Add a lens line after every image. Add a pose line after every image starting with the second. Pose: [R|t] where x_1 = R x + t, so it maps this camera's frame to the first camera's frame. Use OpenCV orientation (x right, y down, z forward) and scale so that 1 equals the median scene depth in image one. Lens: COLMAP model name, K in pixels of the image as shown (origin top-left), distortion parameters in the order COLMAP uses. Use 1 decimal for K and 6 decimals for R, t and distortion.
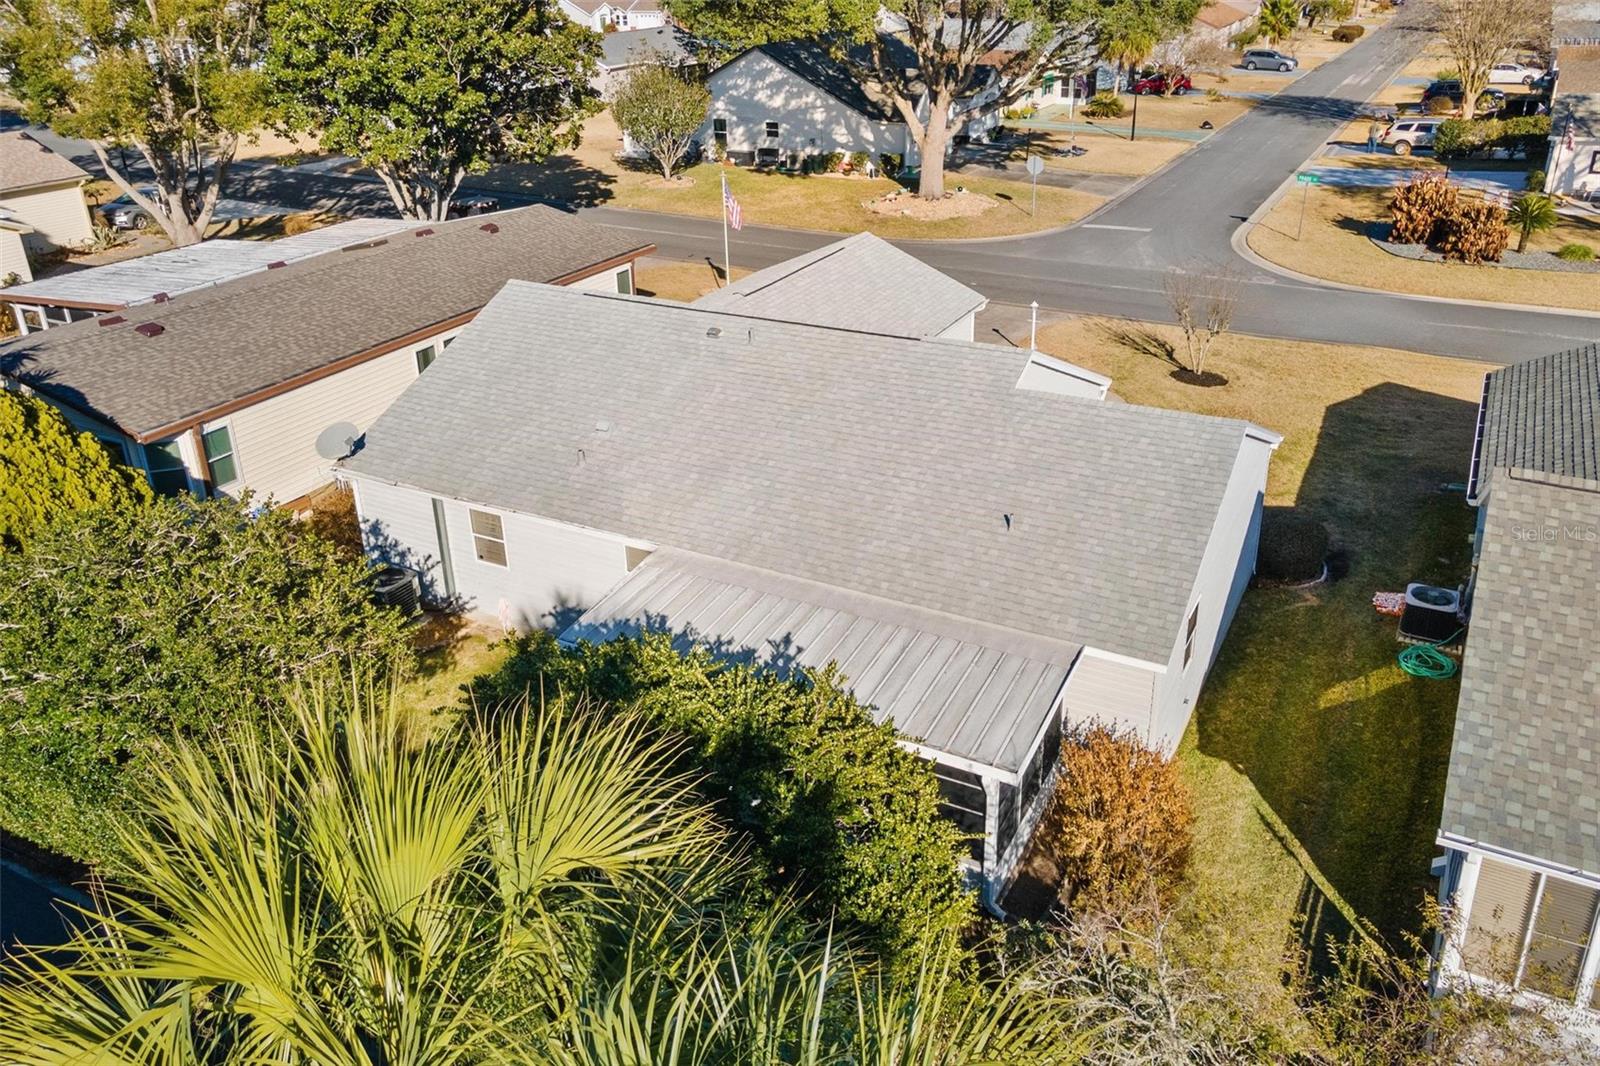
lens RADIAL K [[1199.7, 0, 800.0], [0, 1199.7, 533.0], [0, 0, 1]] dist [0.010868, 0.052948]
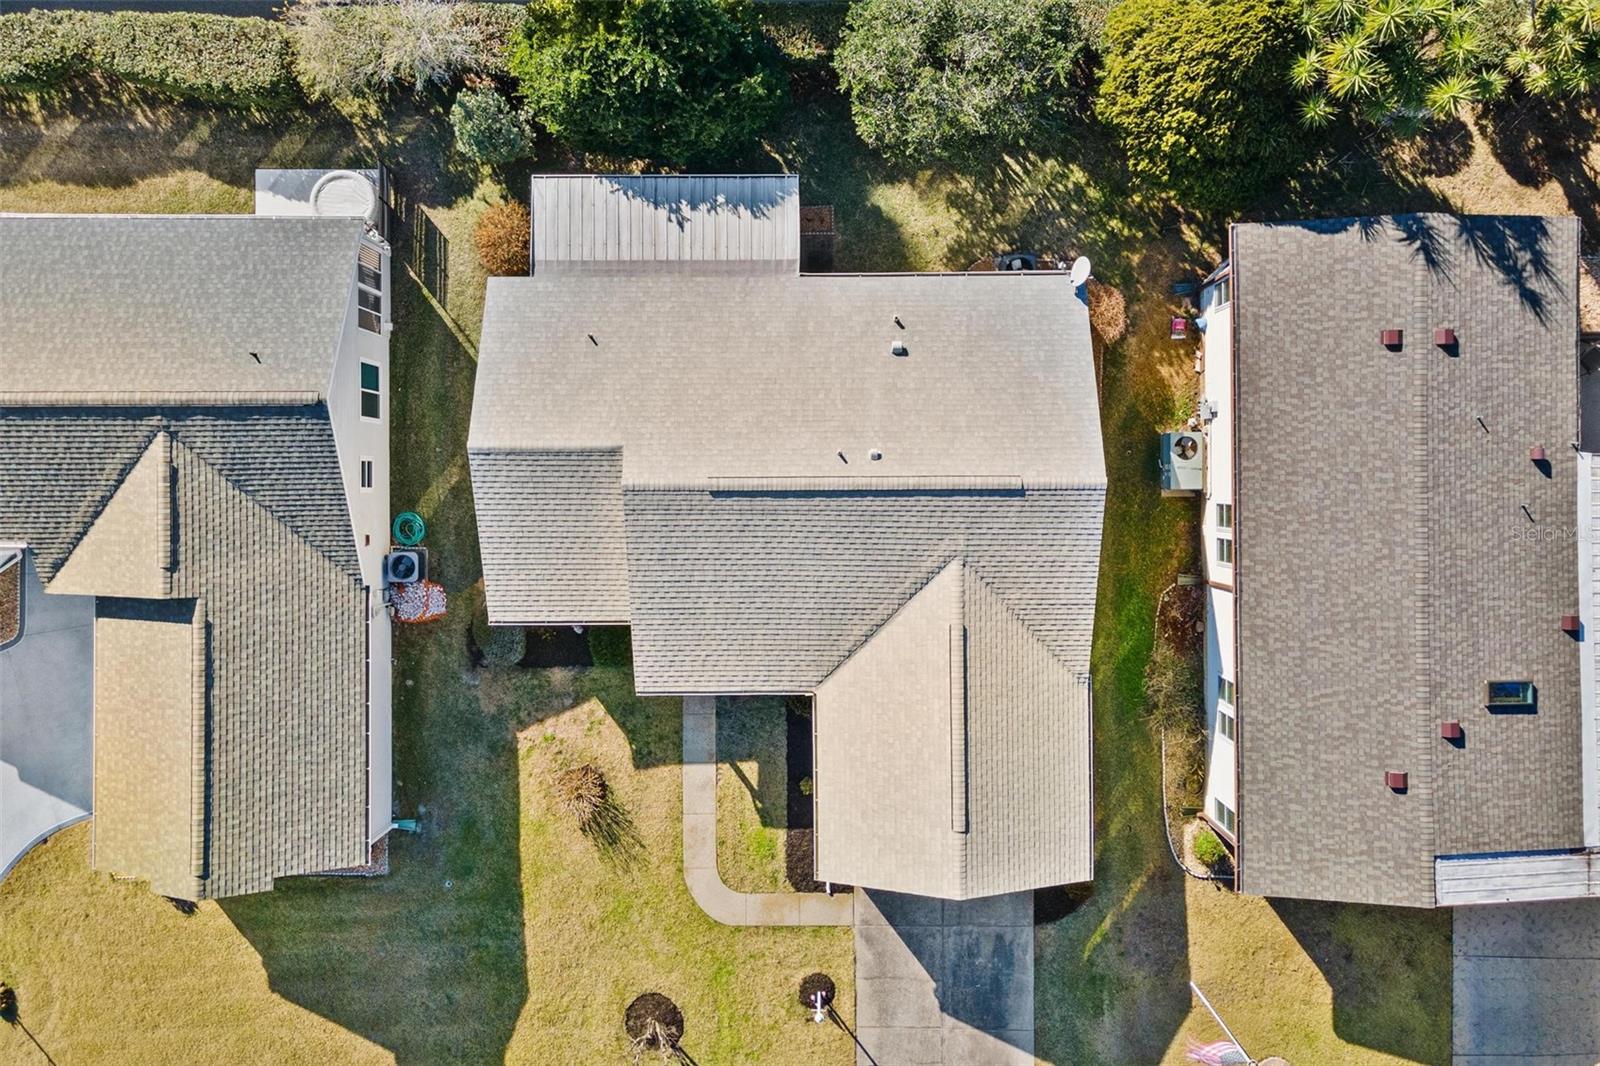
lens RADIAL K [[1188.3, 0, 824.0], [0, 1188.3, 499.6], [0, 0, 1]] dist [0.006012, -0.000177]
pose [[-0.874651, 0.483792, 0.030518, -0.016815], [-0.191773, -0.403153, 0.894813, -0.535649], [0.445207, 0.776797, 0.445396, 0.185347]]
